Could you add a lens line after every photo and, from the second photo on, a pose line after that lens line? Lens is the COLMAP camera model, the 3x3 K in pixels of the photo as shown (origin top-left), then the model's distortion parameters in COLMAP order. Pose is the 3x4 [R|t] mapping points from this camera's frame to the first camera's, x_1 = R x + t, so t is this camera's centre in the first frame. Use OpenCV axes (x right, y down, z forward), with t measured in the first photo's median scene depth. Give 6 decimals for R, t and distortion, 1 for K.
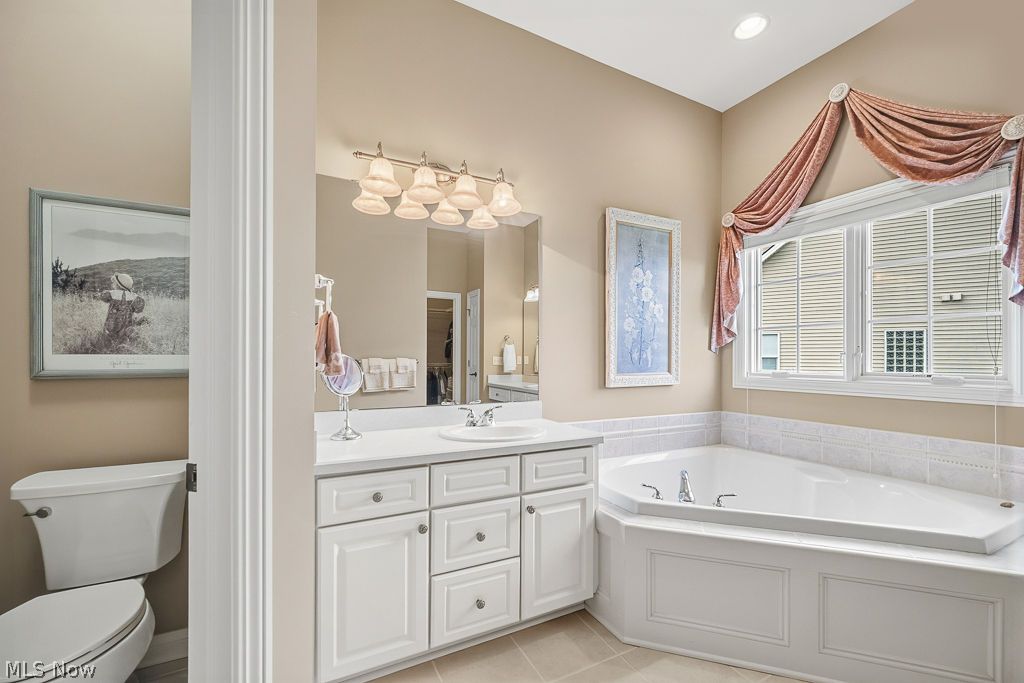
lens RADIAL K [[419.7, 0, 510.6], [0, 419.7, 355.6], [0, 0, 1]] dist [-0.002205, -0.000346]
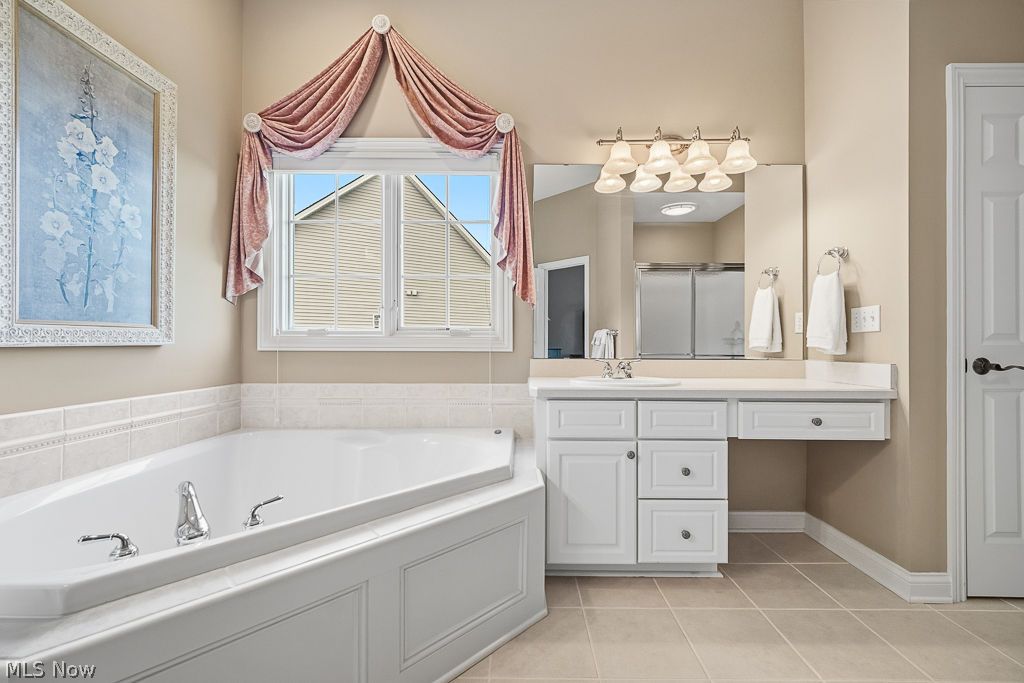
lens RADIAL K [[412.3, 0, 508.1], [0, 412.3, 343.6], [0, 0, 1]] dist [-0.001926, -0.000106]
pose [[0.476693, 0.000992, 0.879069, 0.103968], [-0.003233, 0.999995, 0.000625, 0.067486], [-0.879064, -0.003140, 0.476694, 0.277023]]
